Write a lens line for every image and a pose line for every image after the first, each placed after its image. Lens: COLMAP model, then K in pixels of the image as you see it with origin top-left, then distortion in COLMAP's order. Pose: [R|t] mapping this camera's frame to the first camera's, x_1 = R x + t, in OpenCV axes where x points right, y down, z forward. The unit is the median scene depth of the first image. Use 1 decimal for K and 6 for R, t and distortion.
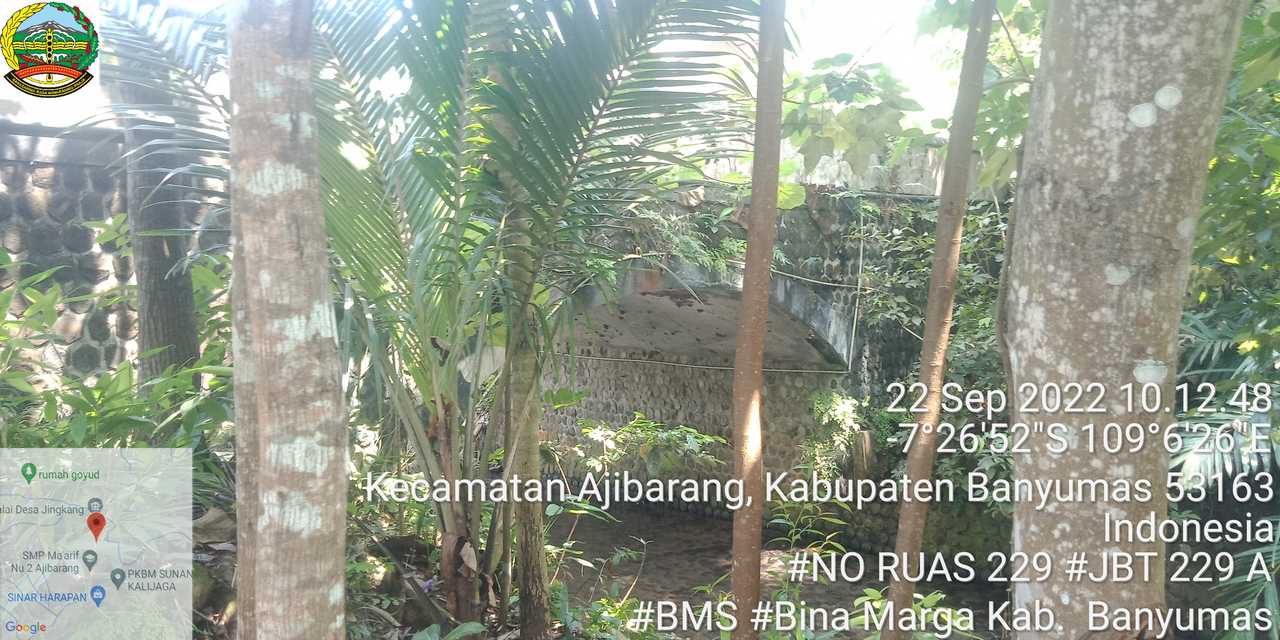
lens RADIAL K [[987.6, 0, 640.0], [0, 987.6, 320.0], [0, 0, 1]] dist [-0.007034, -0.002977]
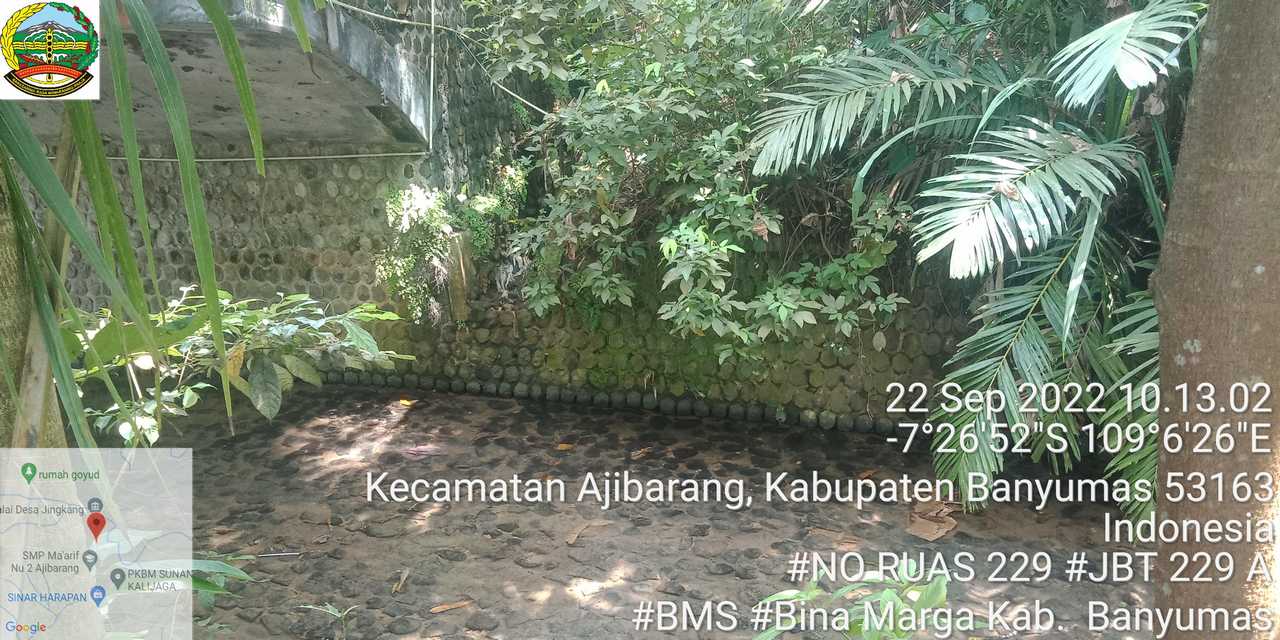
lens RADIAL K [[987.6, 0, 640.0], [0, 987.6, 320.0], [0, 0, 1]] dist [-0.007034, -0.002977]
pose [[0.841045, -0.164492, 0.515350, -0.041957], [0.036275, 0.967654, 0.249661, -0.001260], [-0.539748, -0.191282, 0.819807, 0.327293]]
